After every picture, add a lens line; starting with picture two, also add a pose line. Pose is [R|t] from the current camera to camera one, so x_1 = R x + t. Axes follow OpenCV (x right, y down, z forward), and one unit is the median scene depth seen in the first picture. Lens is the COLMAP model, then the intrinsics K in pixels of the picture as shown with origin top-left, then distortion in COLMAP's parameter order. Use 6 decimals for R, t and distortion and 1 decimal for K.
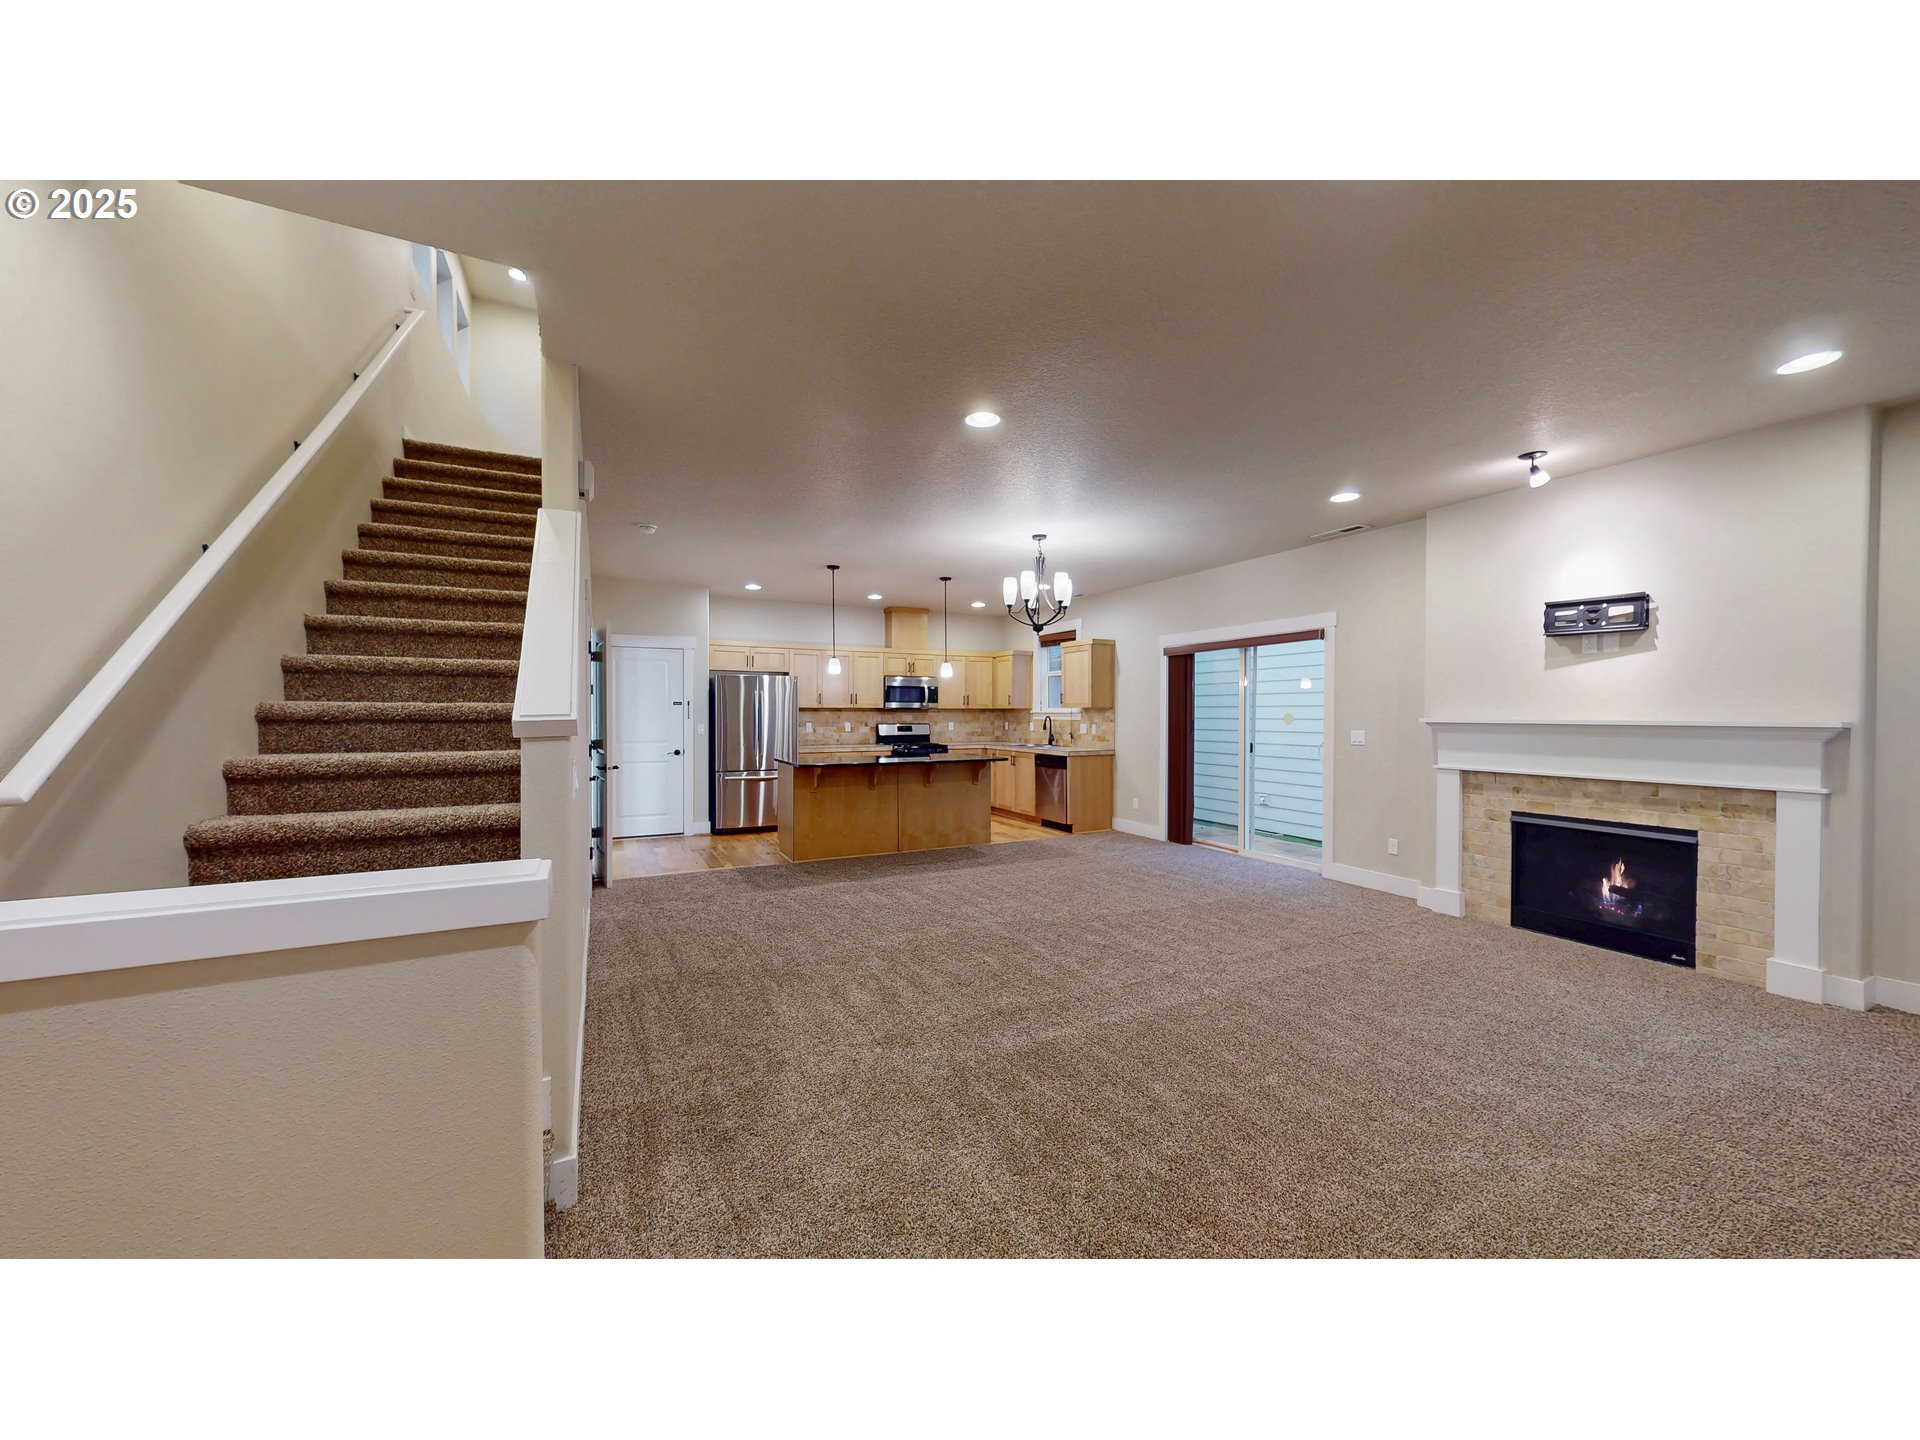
lens RADIAL K [[775.9, 0, 949.4], [0, 775.9, 717.2], [0, 0, 1]] dist [-0.000657, 0.000112]
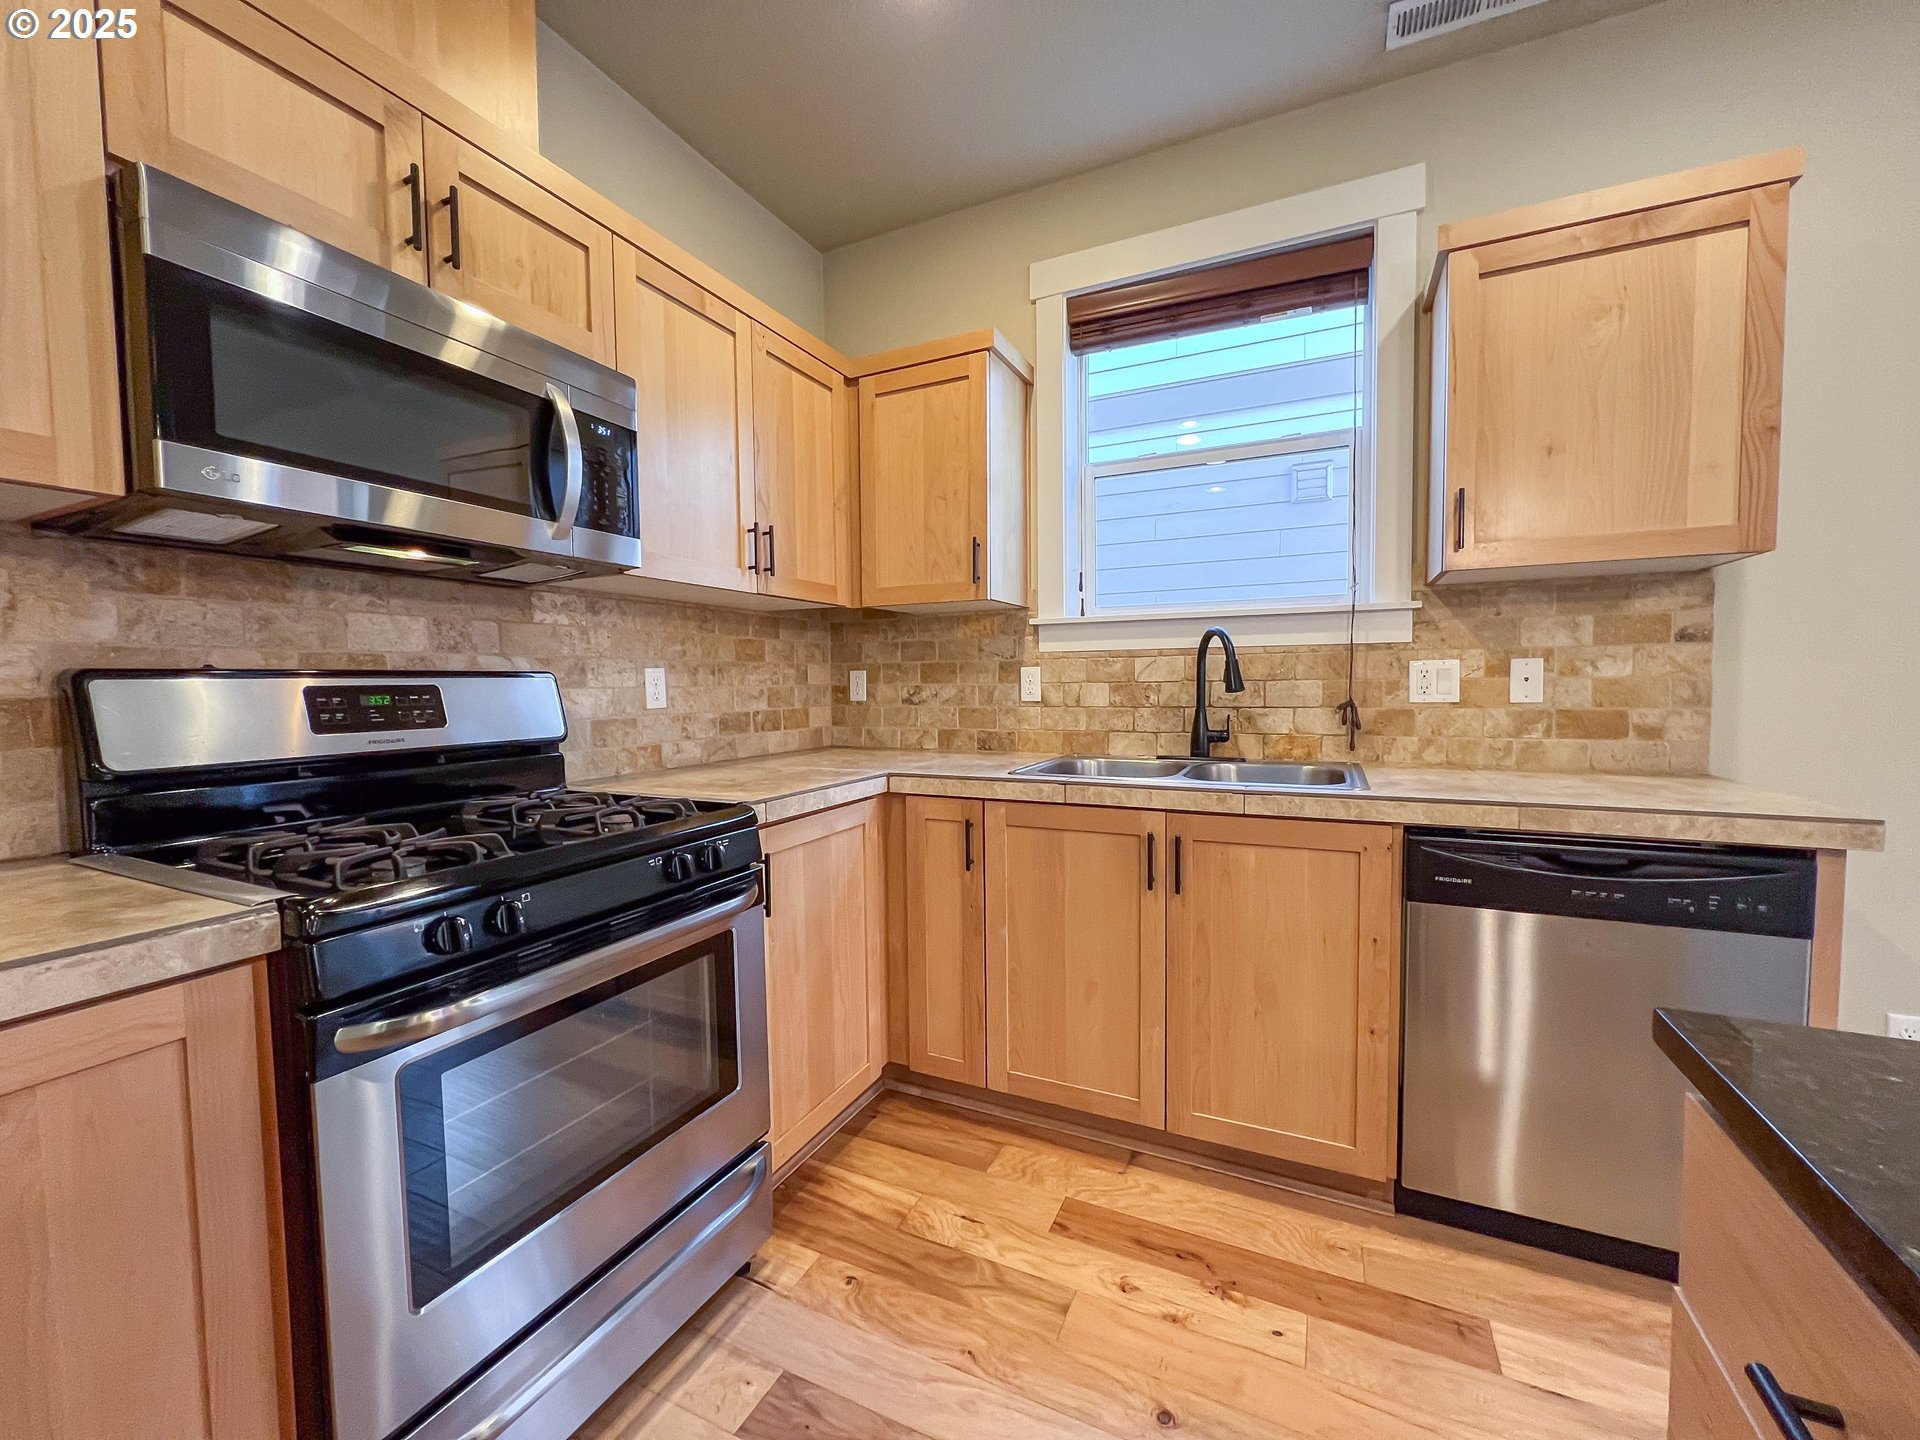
lens RADIAL K [[775.9, 0, 953.0], [0, 775.9, 724.5], [0, 0, 1]] dist [-0.000657, 0.000112]
pose [[0.787434, -0.043132, 0.614888, -0.062744], [0.016578, 0.998670, 0.048823, 0.012966], [-0.616176, -0.028251, 0.787102, 0.836744]]
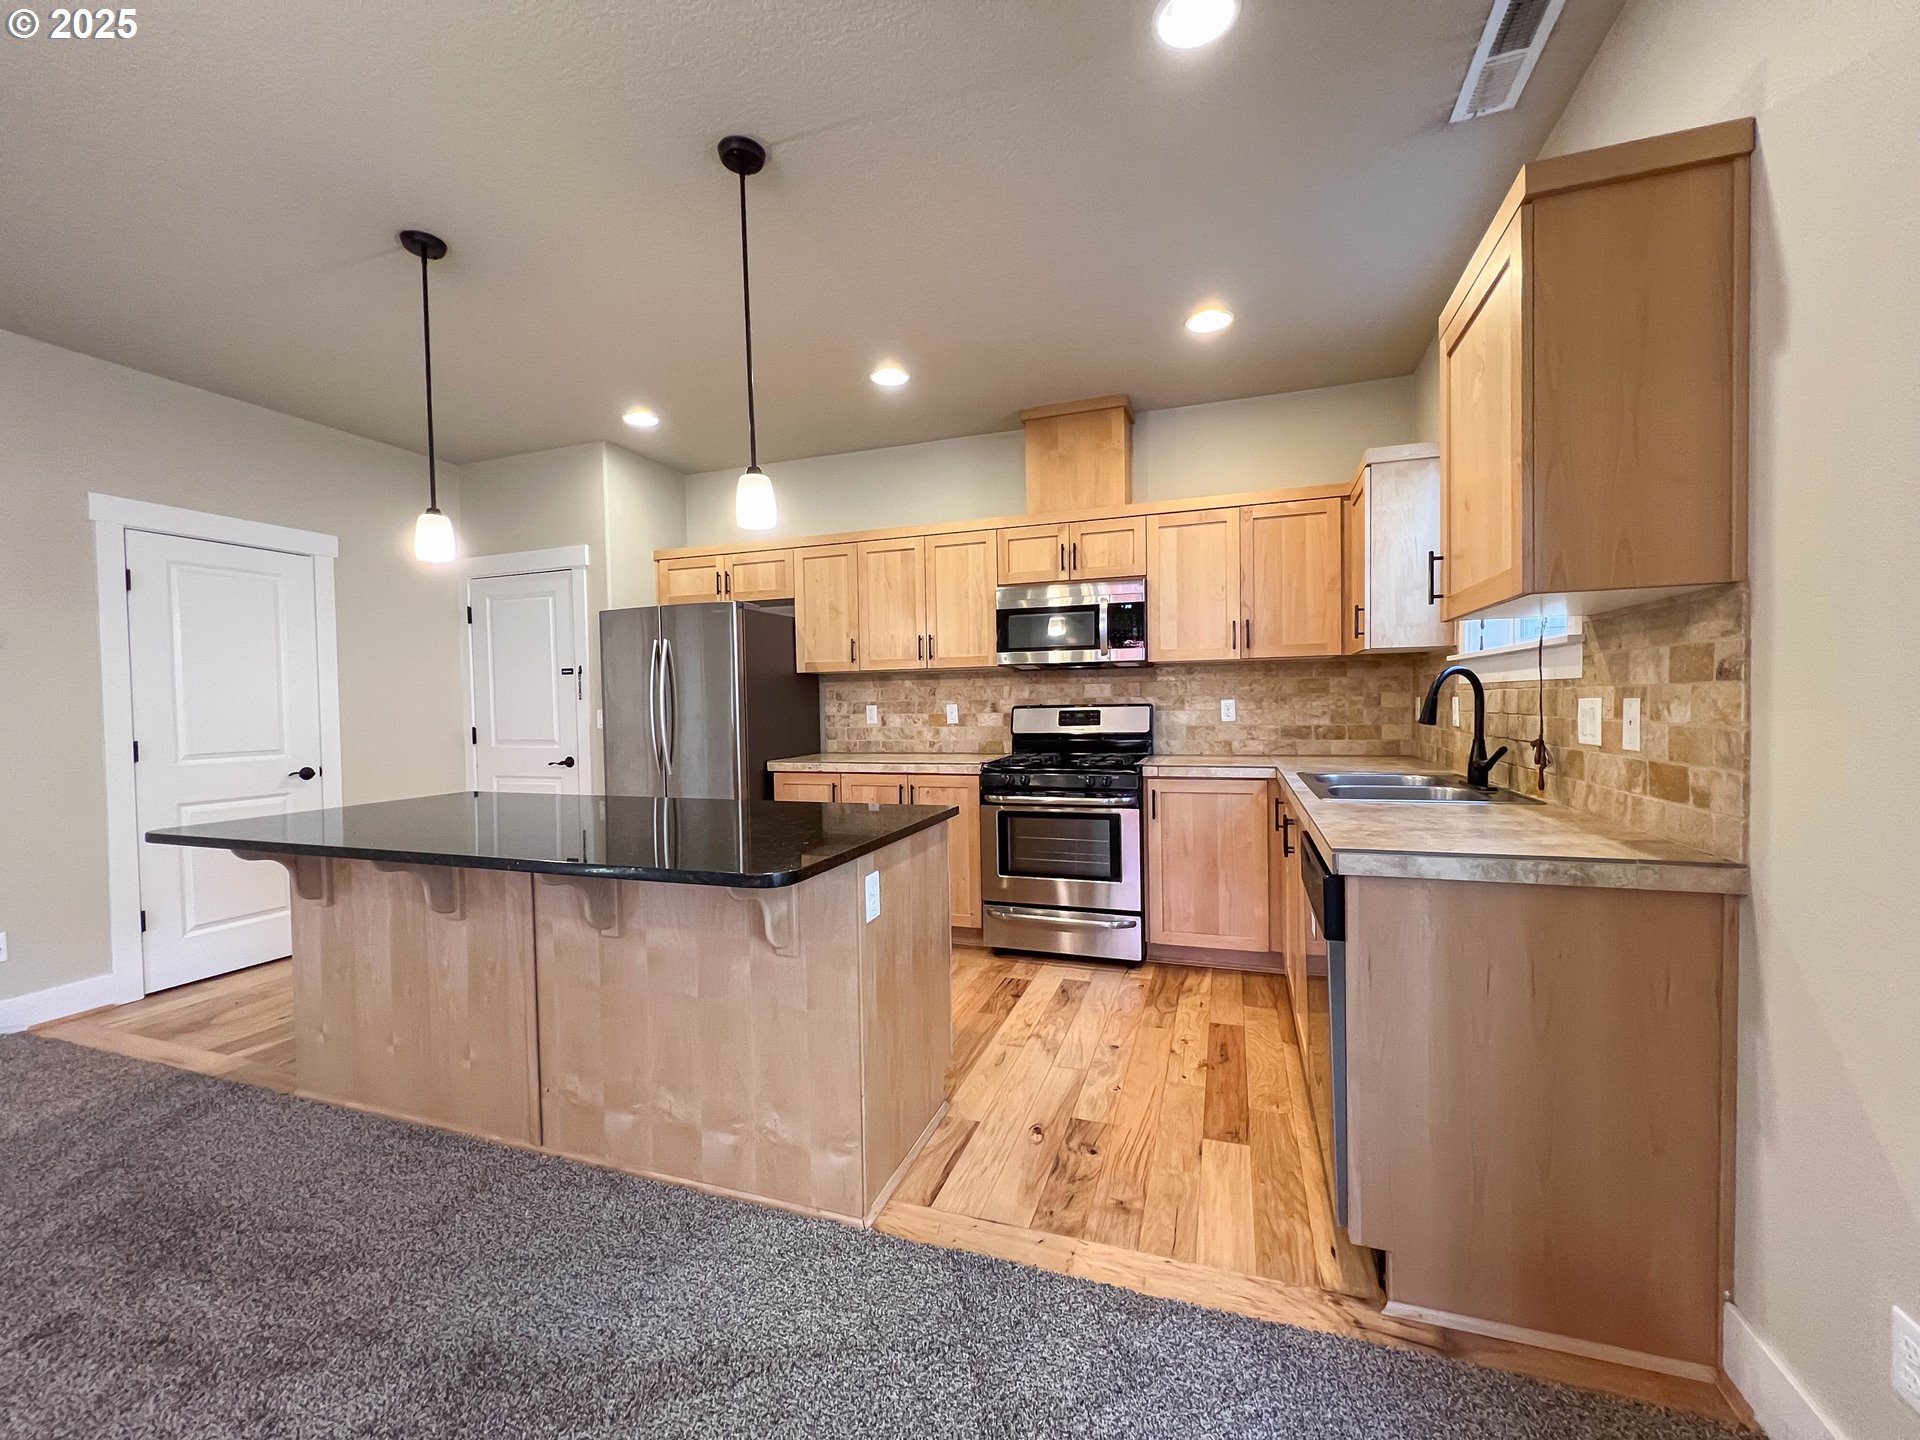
lens RADIAL K [[775.9, 0, 960.7], [0, 775.9, 725.0], [0, 0, 1]] dist [-0.000657, 0.000112]
pose [[0.694105, 0.008405, -0.719825, 0.187028], [0.013098, 0.999619, 0.024303, 0.008218], [0.719755, -0.026297, 0.693730, 0.687015]]
